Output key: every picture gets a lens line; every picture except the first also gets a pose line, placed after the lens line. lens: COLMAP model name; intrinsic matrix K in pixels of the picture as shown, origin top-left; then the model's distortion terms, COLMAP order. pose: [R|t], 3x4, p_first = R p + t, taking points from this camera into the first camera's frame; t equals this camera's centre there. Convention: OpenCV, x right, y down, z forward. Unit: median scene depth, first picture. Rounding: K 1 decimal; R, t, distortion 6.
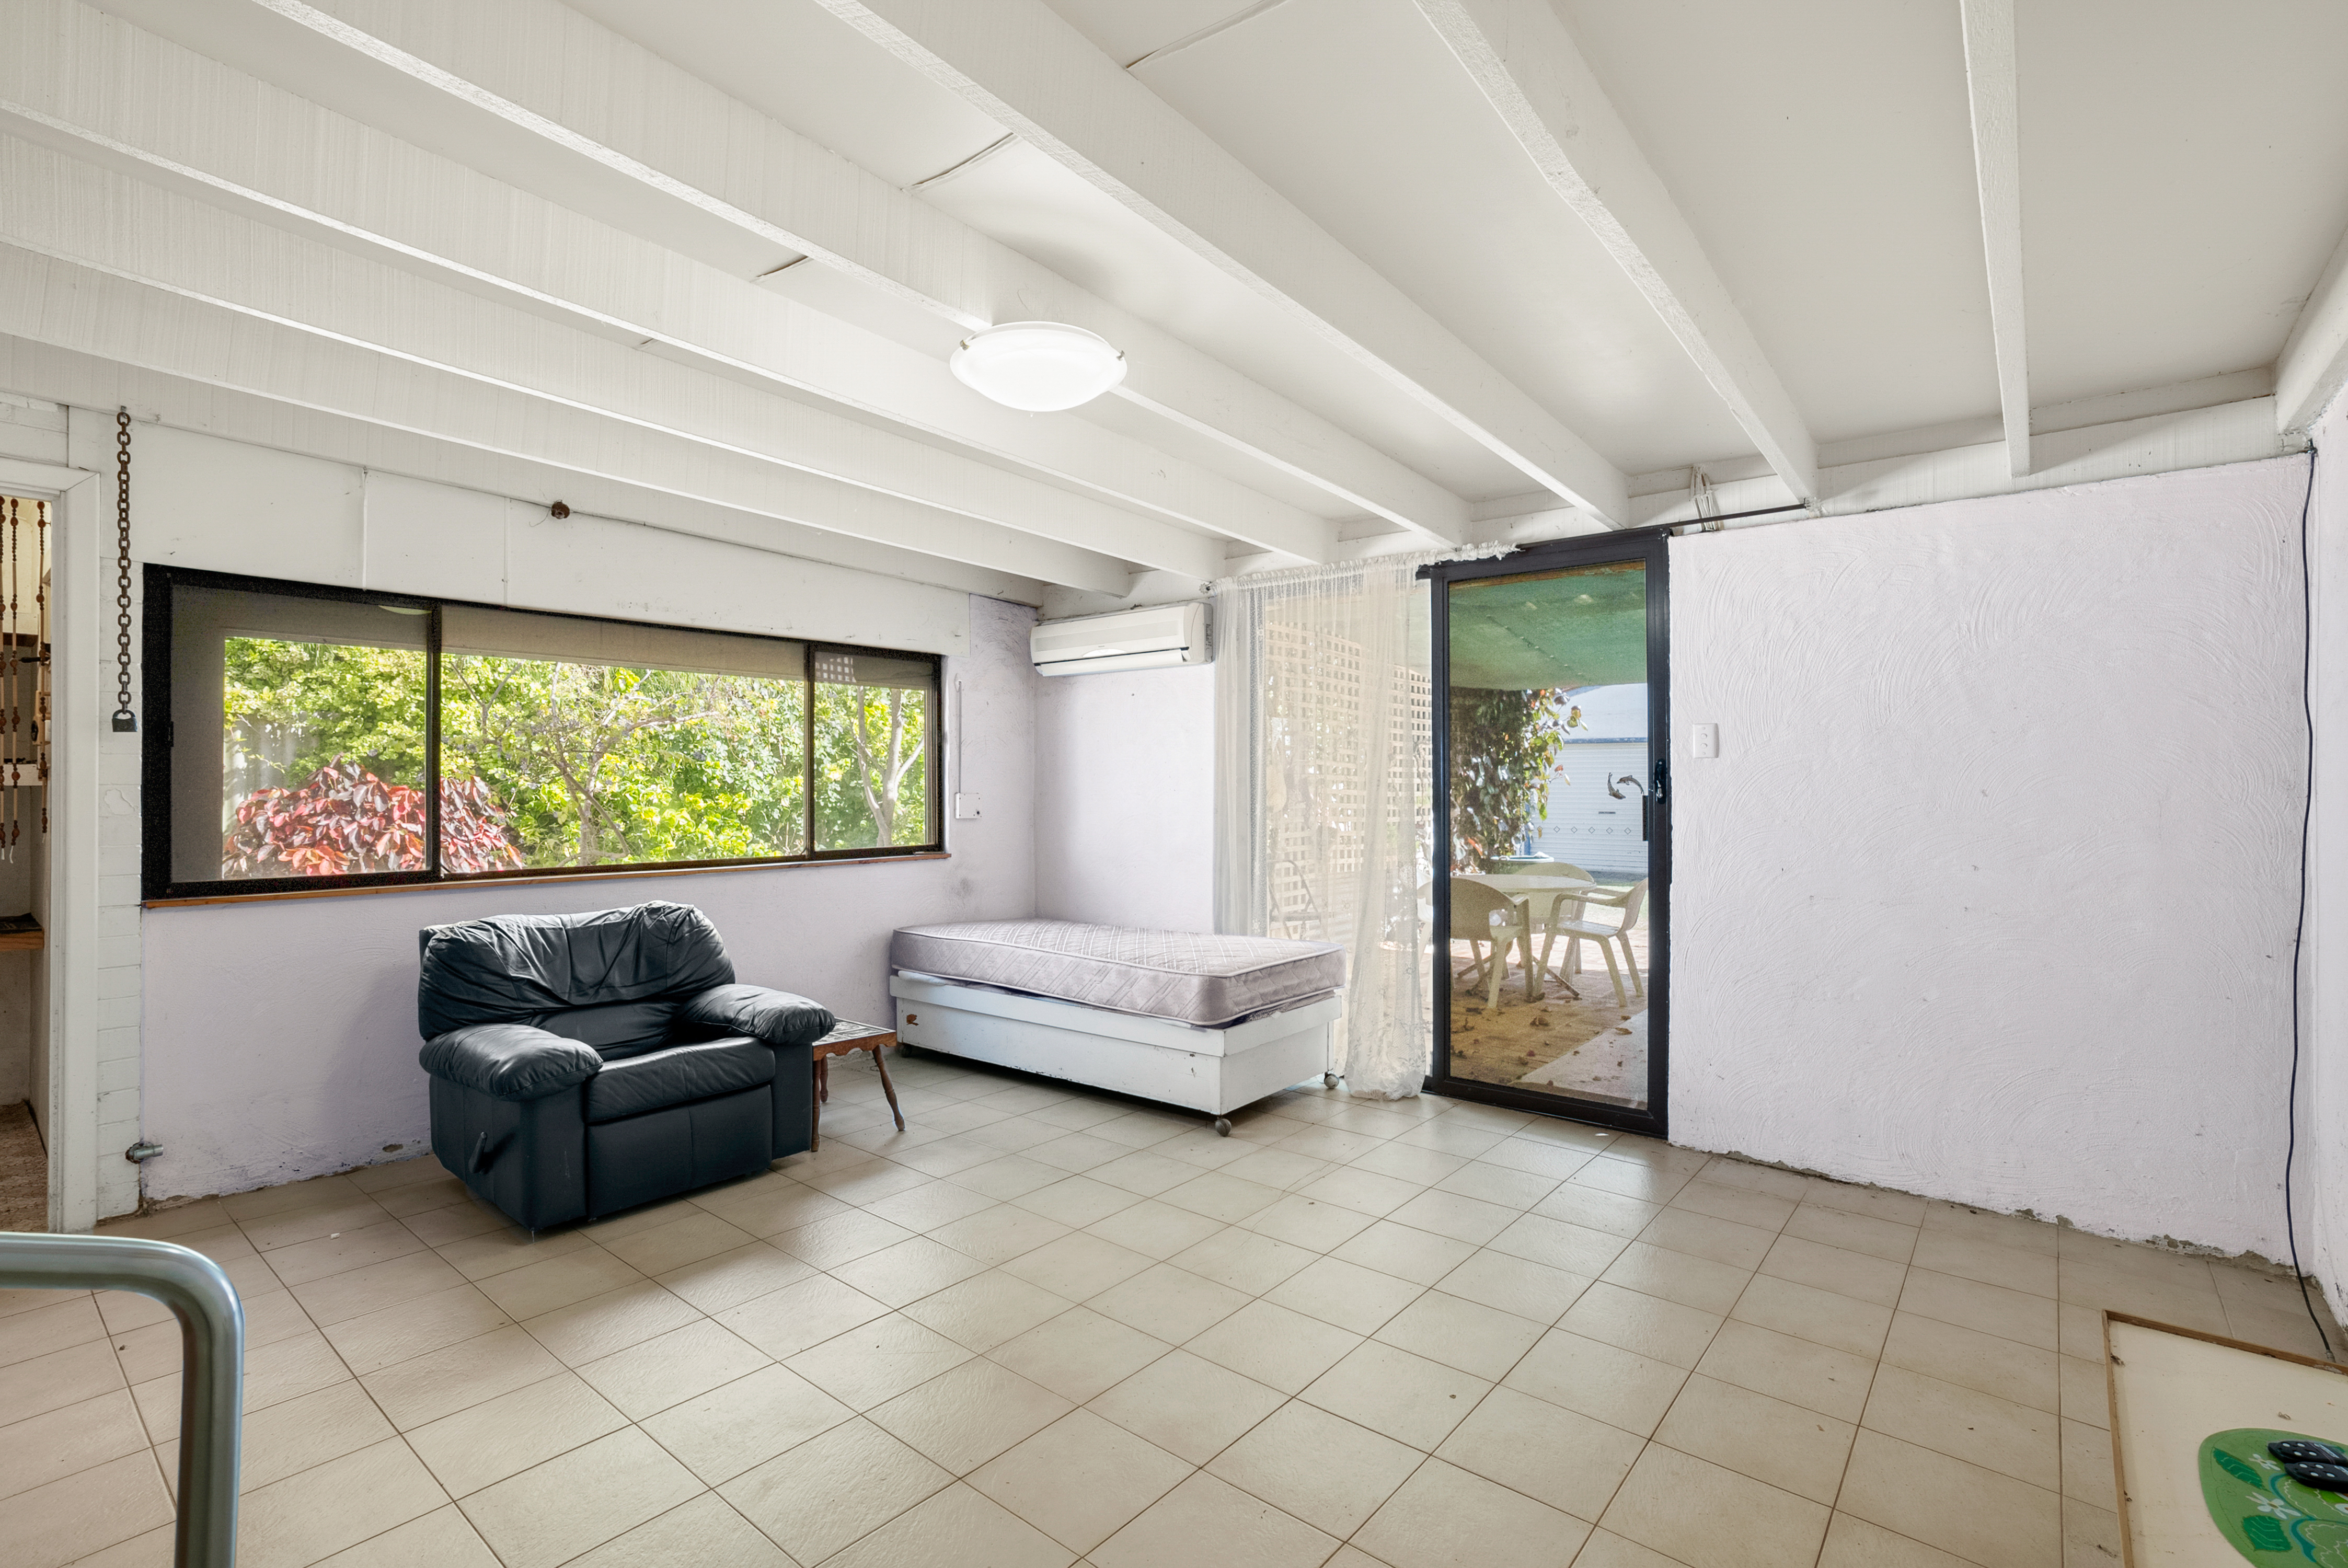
lens RADIAL K [[1074.2, 0, 1179.5], [0, 1074.2, 775.4], [0, 0, 1]] dist [-0.026826, 0.000290]
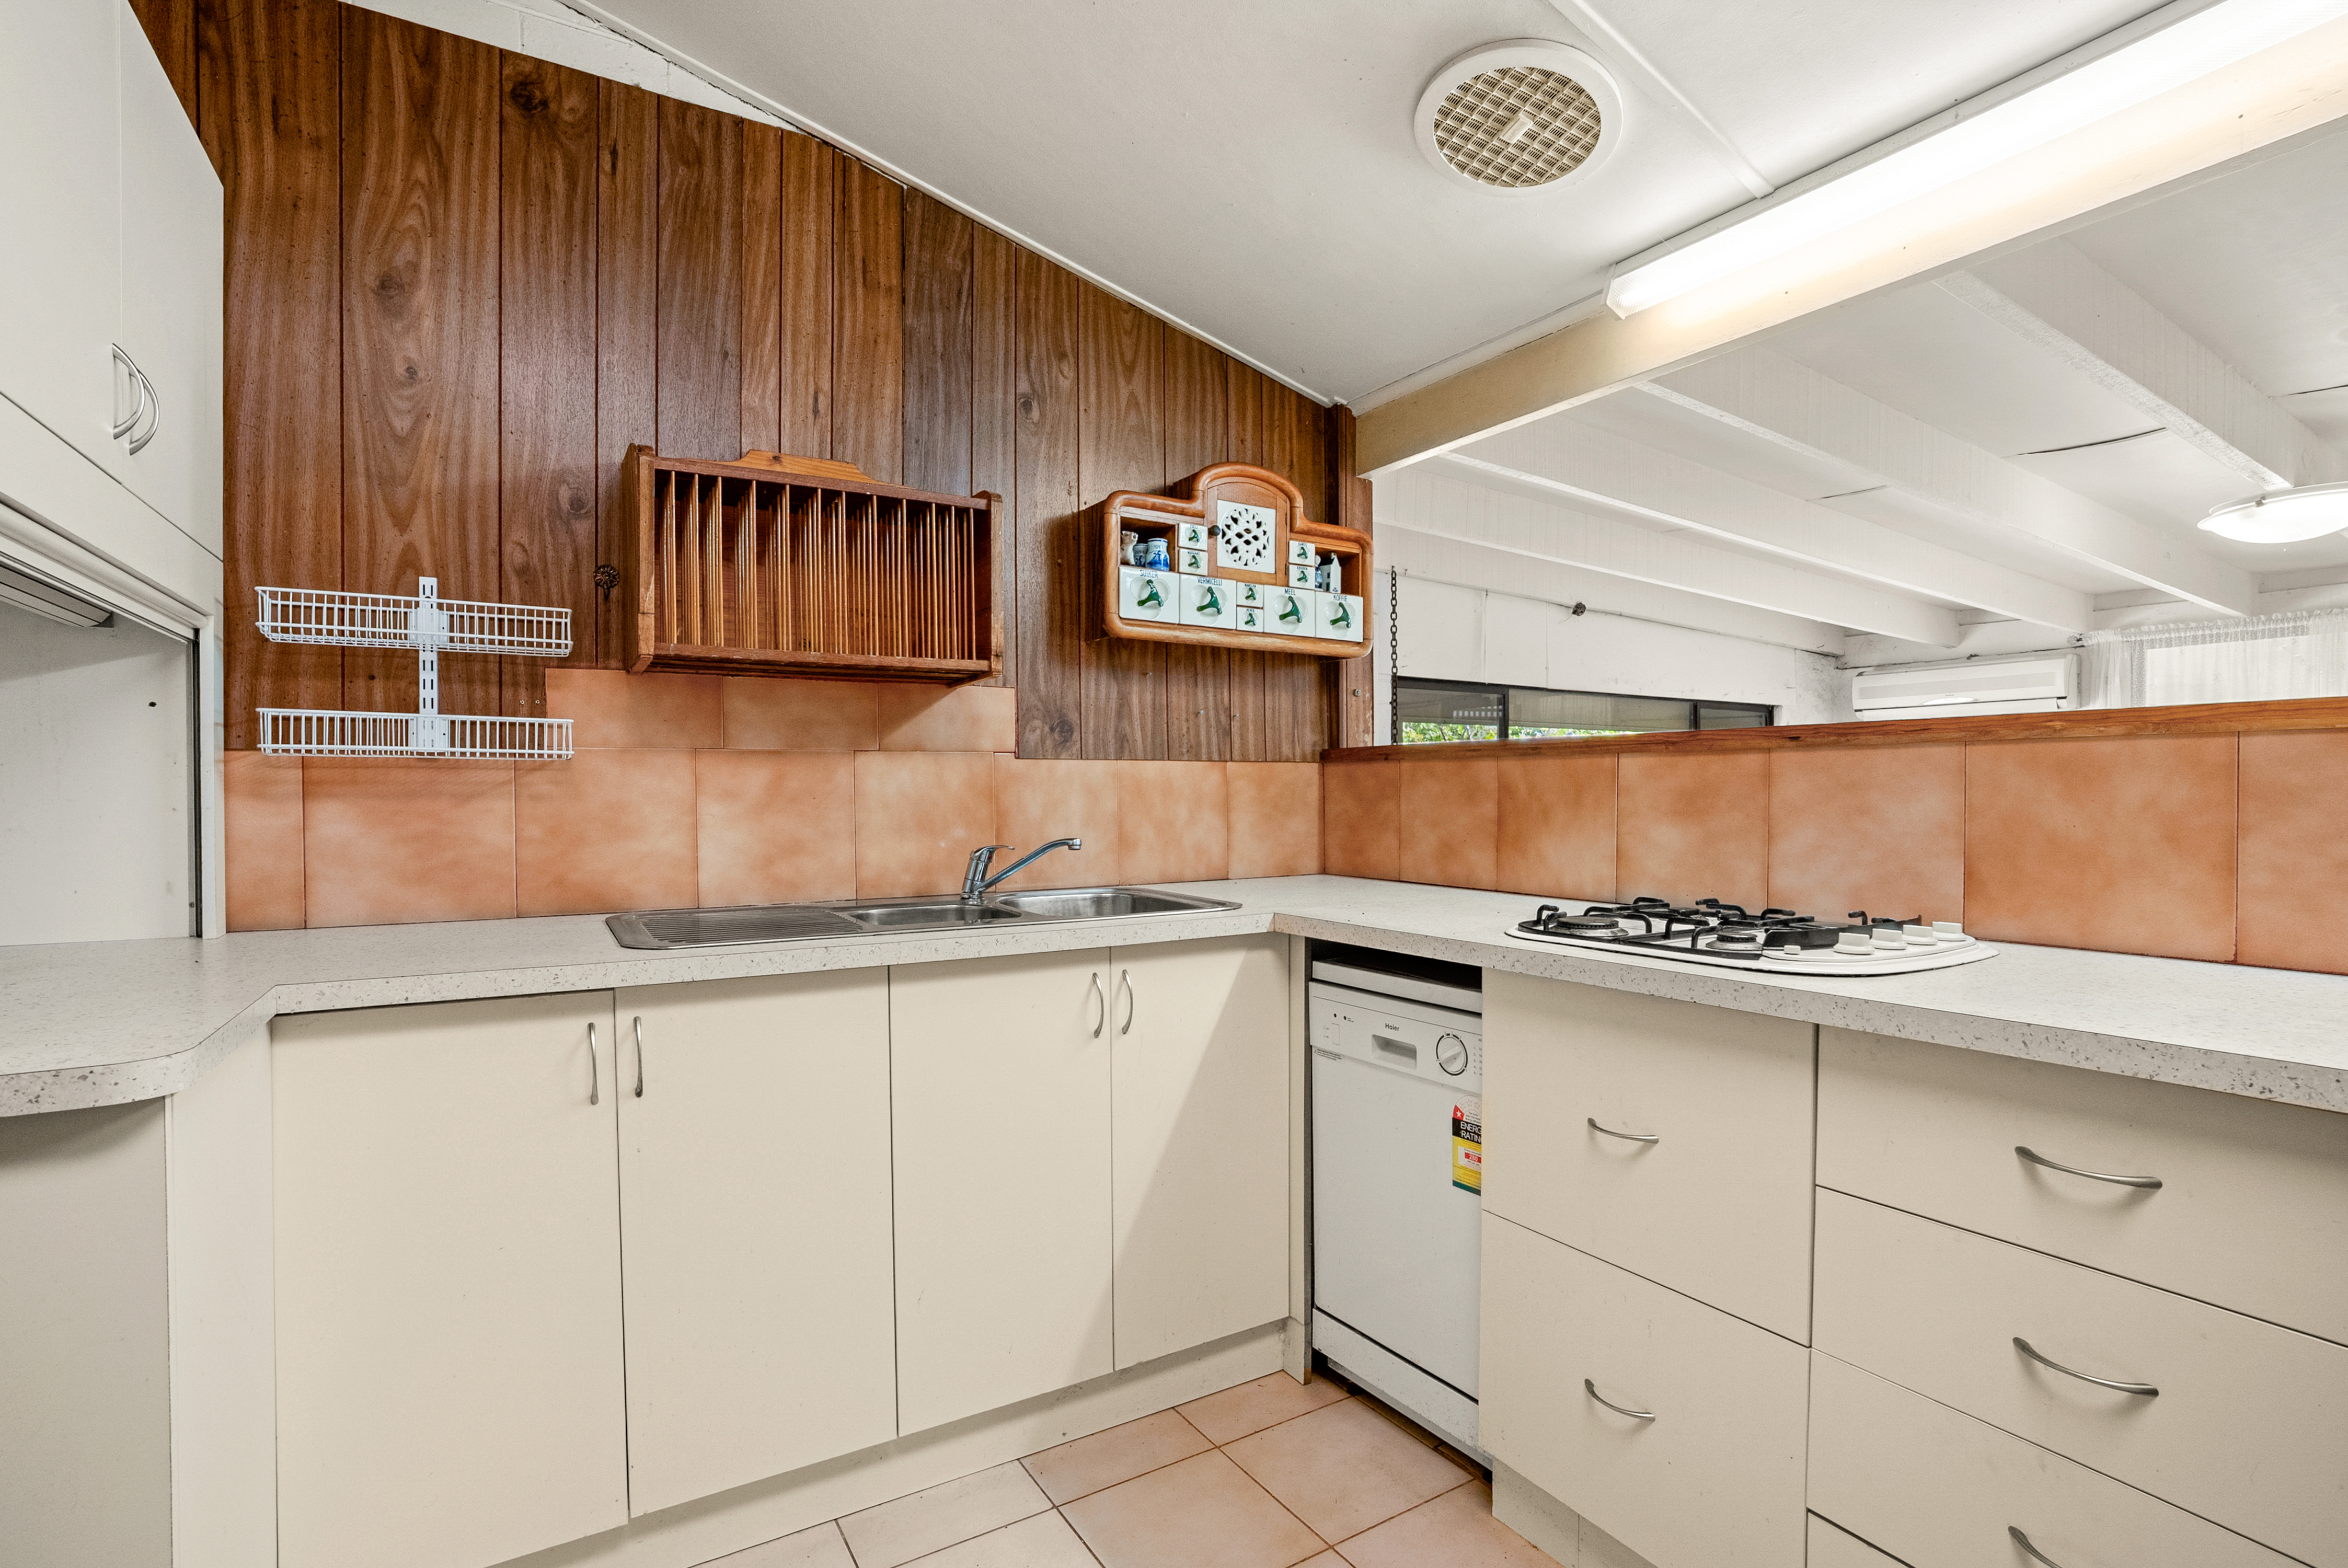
lens RADIAL K [[1091.7, 0, 1173.9], [0, 1091.7, 820.5], [0, 0, 1]] dist [-0.071505, 0.028127]
pose [[0.943150, 0.005161, -0.332328, -0.613571], [0.006955, 0.999354, 0.035260, -0.049420], [0.332295, -0.035567, 0.942505, -0.367448]]
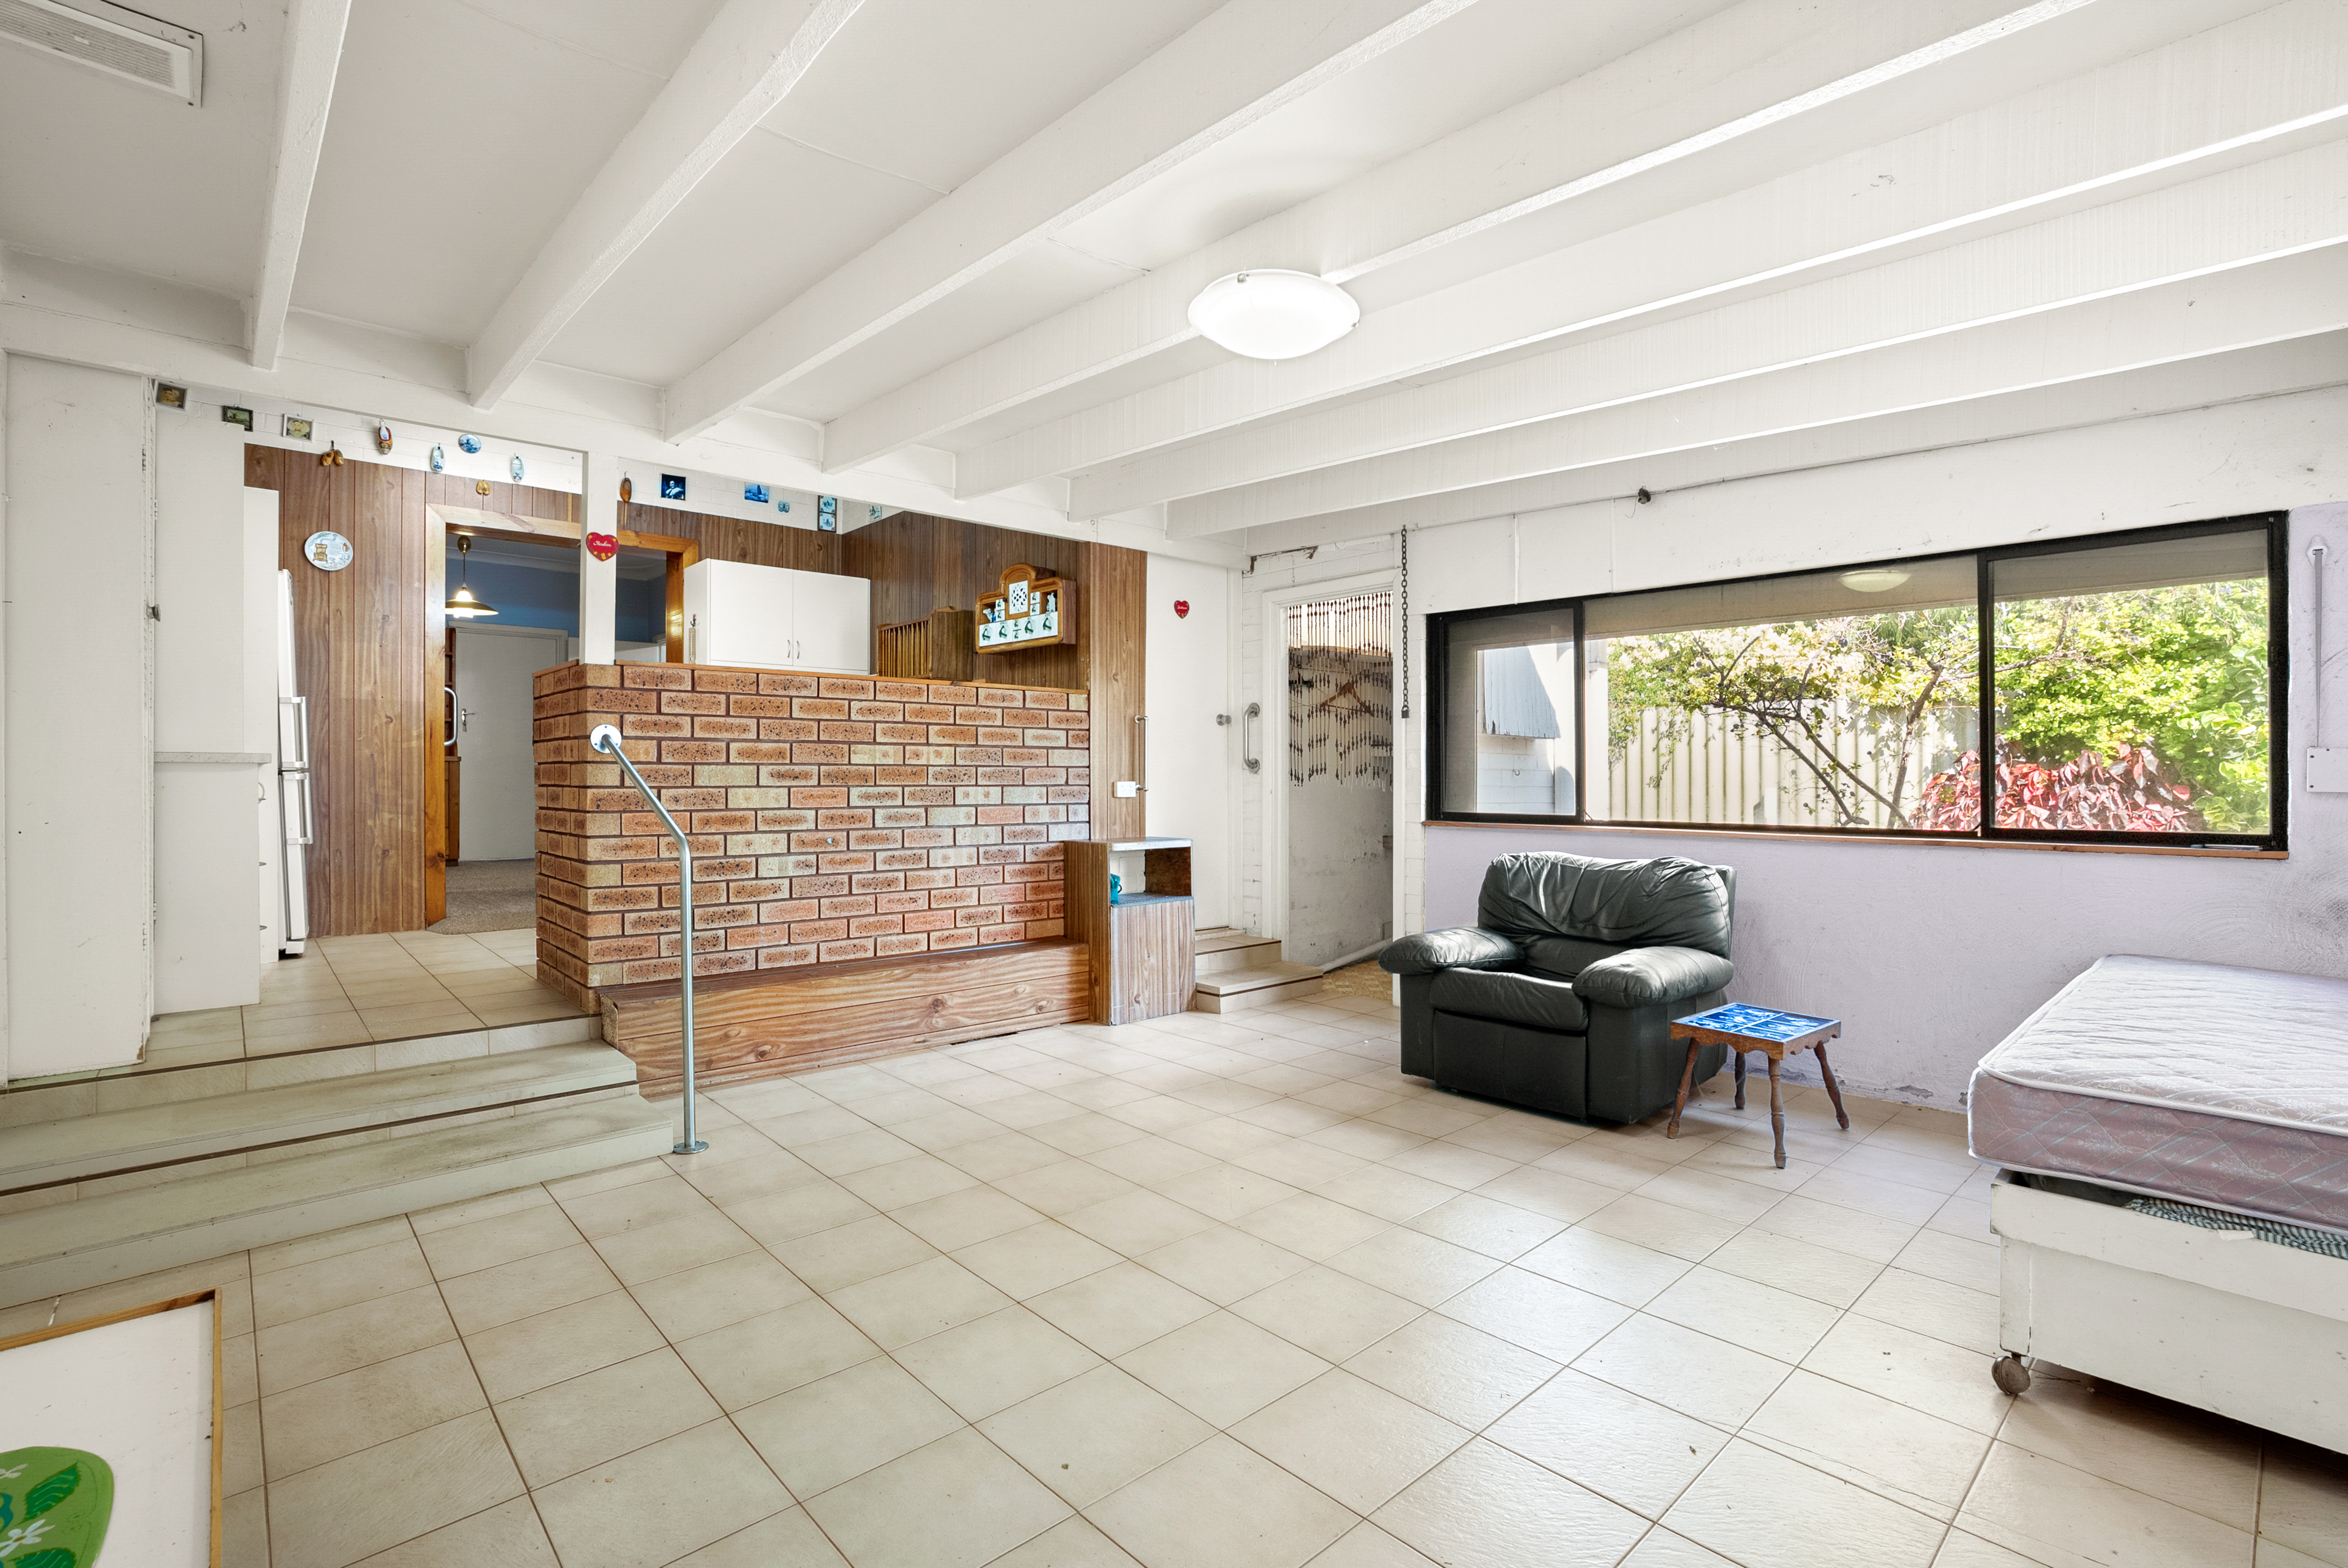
lens RADIAL K [[1074.2, 0, 1179.5], [0, 1074.2, 775.4], [0, 0, 1]] dist [-0.026826, 0.000290]
pose [[-0.128167, -0.002295, -0.991750, 0.578439], [0.006258, 0.999976, -0.003123, 0.041106], [0.991733, -0.006606, -0.128150, 0.666179]]
